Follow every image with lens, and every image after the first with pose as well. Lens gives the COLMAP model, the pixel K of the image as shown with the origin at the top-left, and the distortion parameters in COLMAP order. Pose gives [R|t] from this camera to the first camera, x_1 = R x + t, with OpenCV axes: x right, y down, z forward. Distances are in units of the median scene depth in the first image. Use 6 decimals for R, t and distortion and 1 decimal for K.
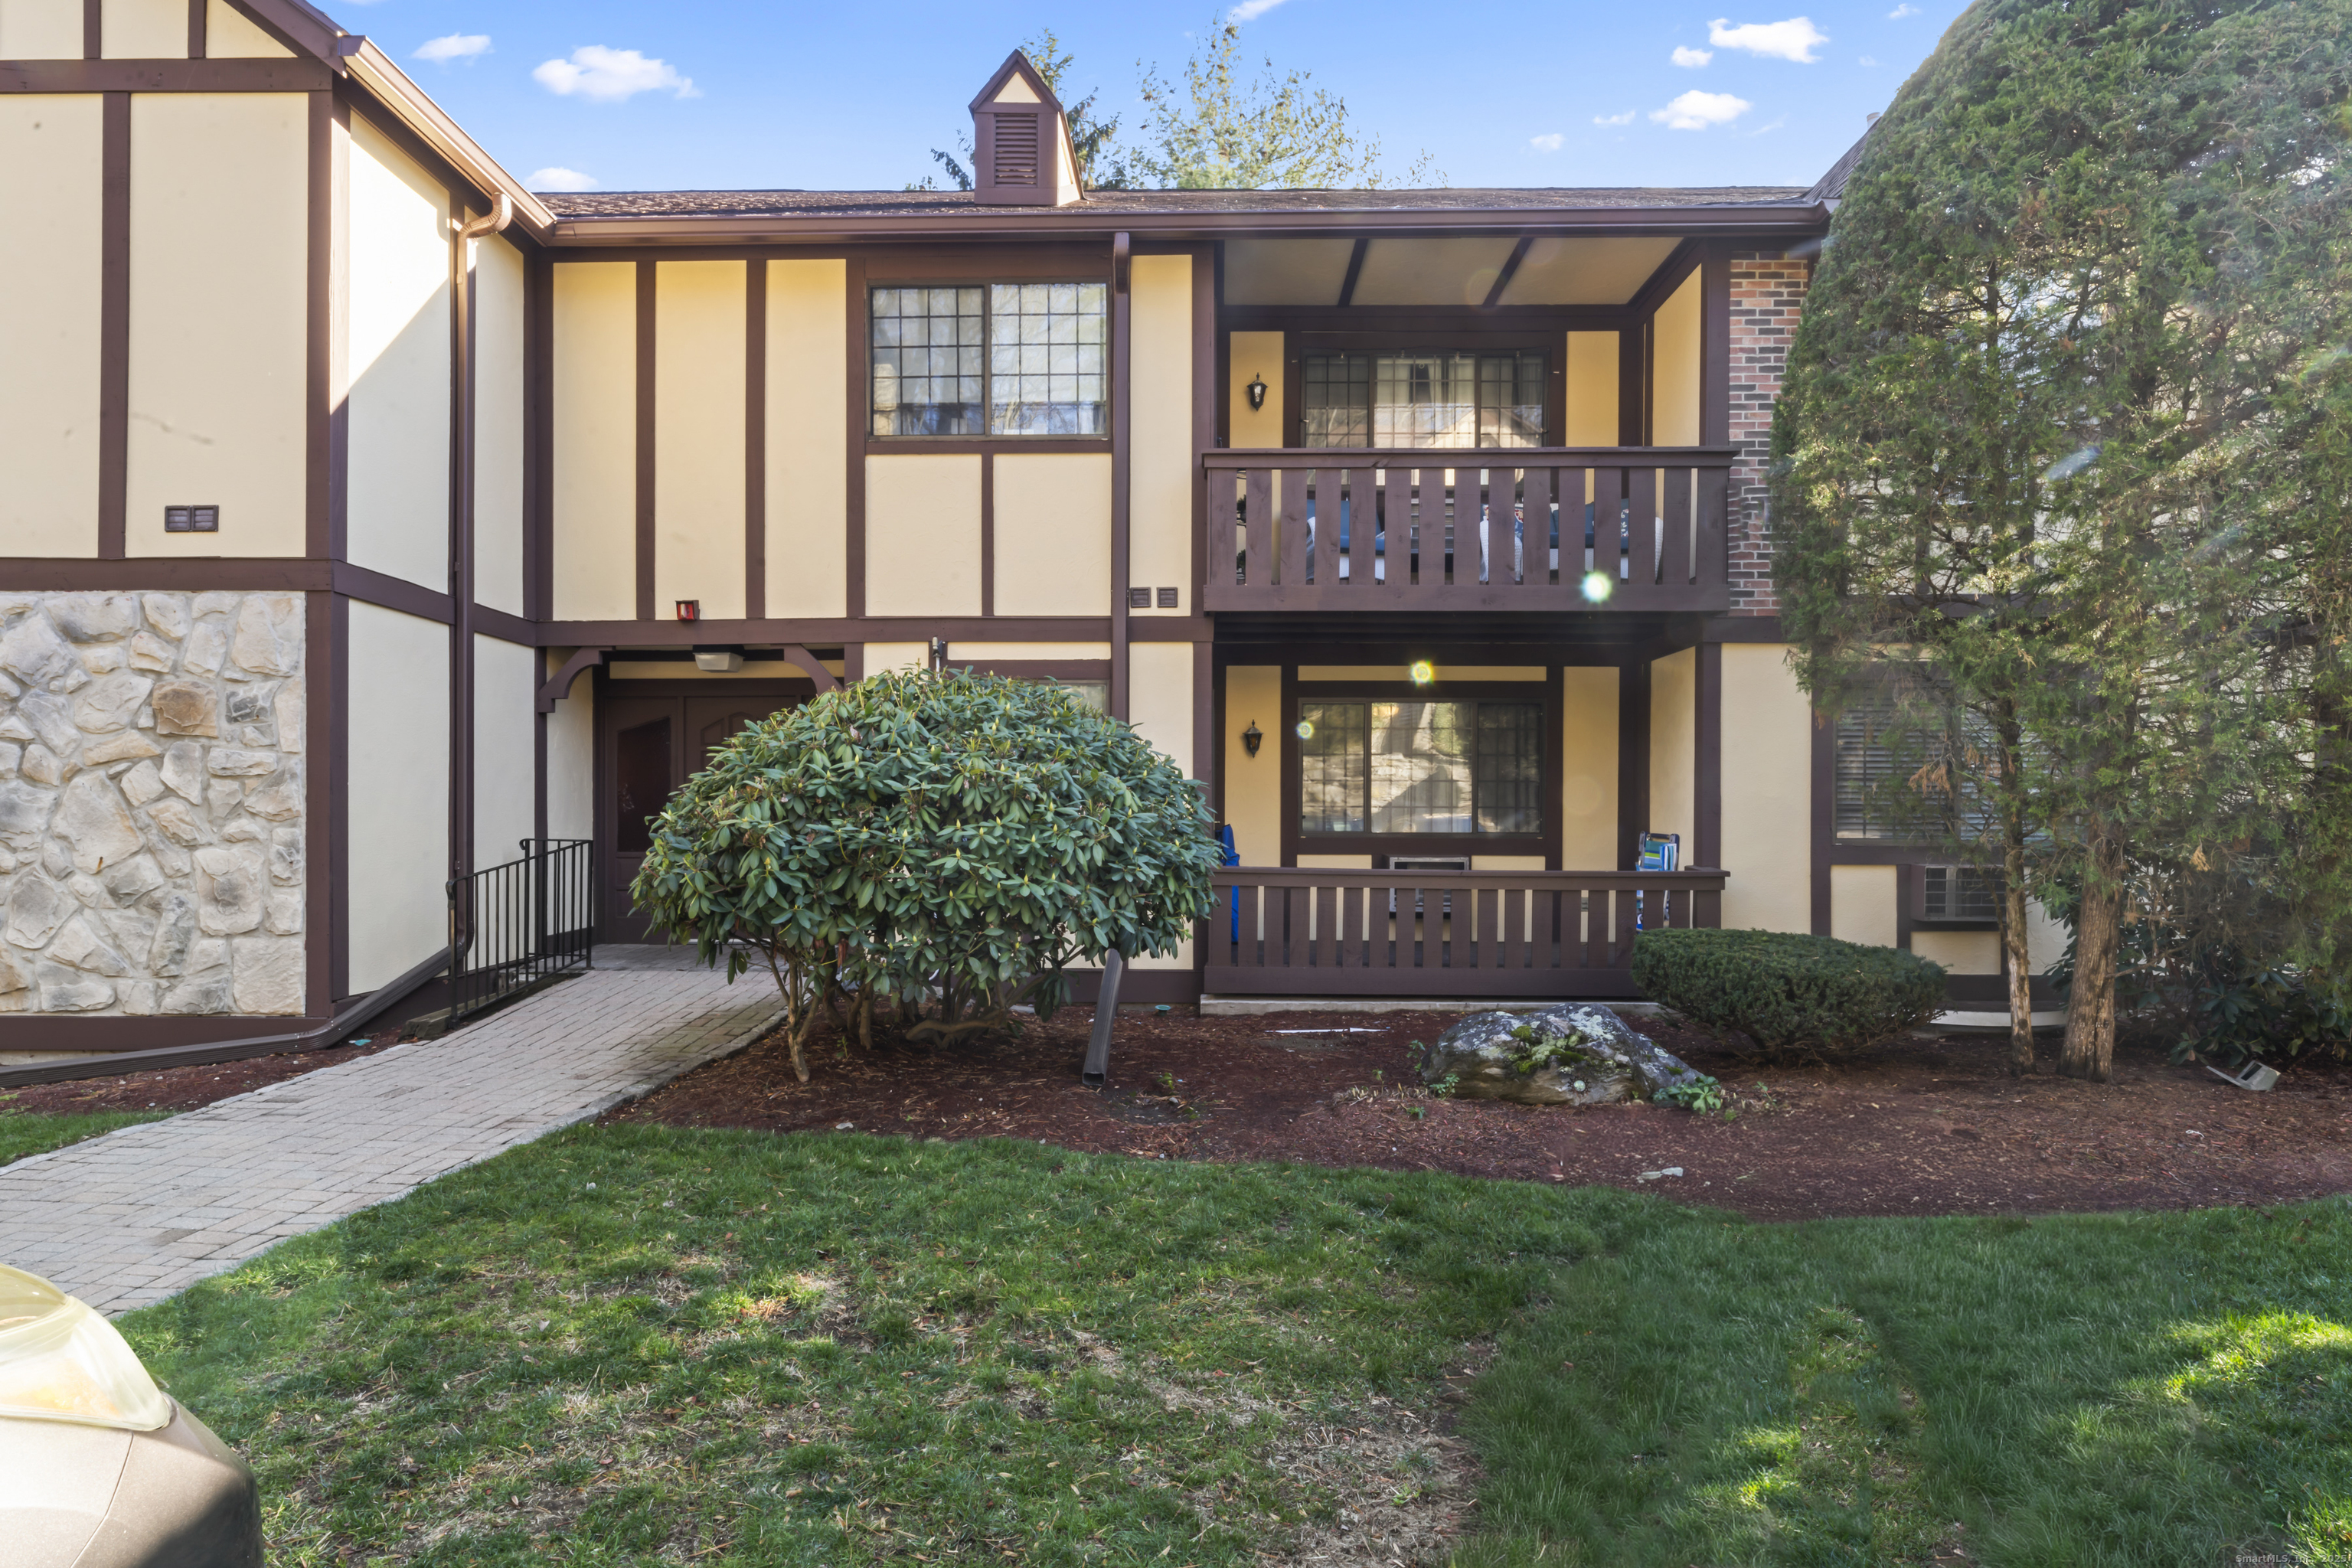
lens RADIAL K [[1283.1, 0, 1210.7], [0, 1283.1, 868.8], [0, 0, 1]] dist [-0.002120, -0.000185]
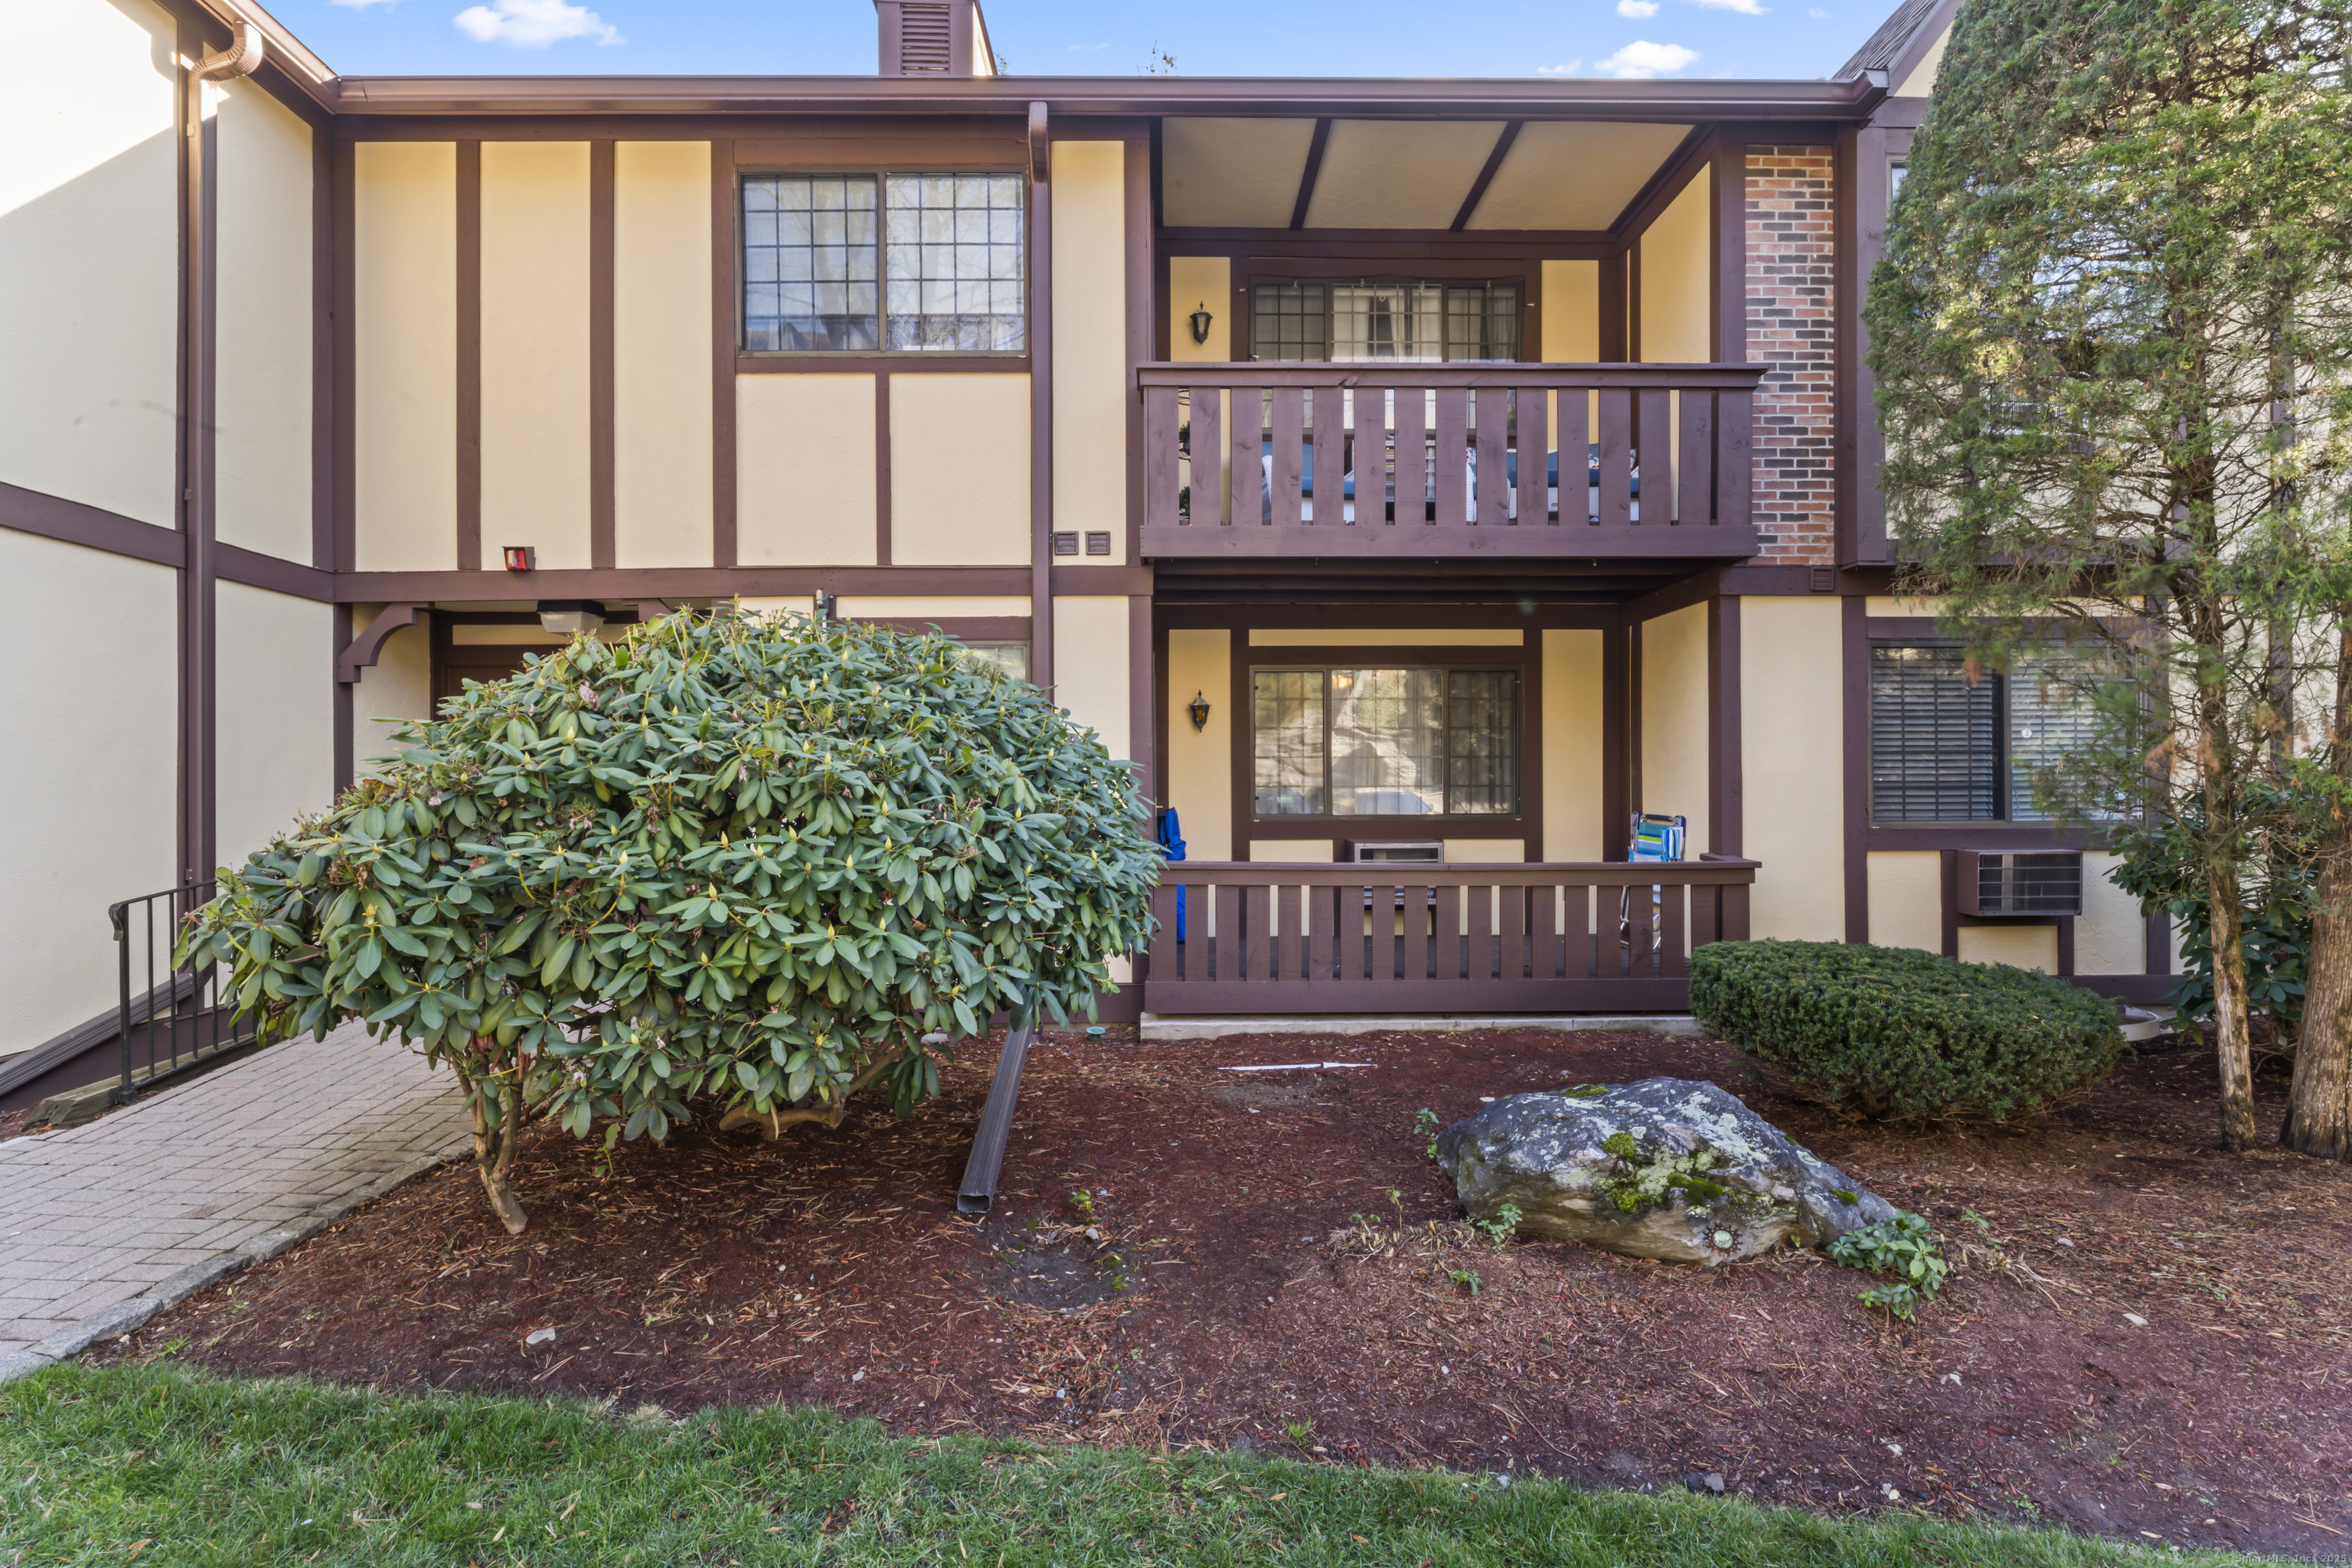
lens RADIAL K [[1130.4, 0, 1189.5], [0, 1130.4, 836.2], [0, 0, 1]] dist [0.000264, -0.000546]
pose [[0.999625, -0.008499, 0.026041, 0.005527], [0.008425, 0.999960, 0.002958, -0.019887], [-0.026065, -0.002737, 0.999657, 0.252831]]
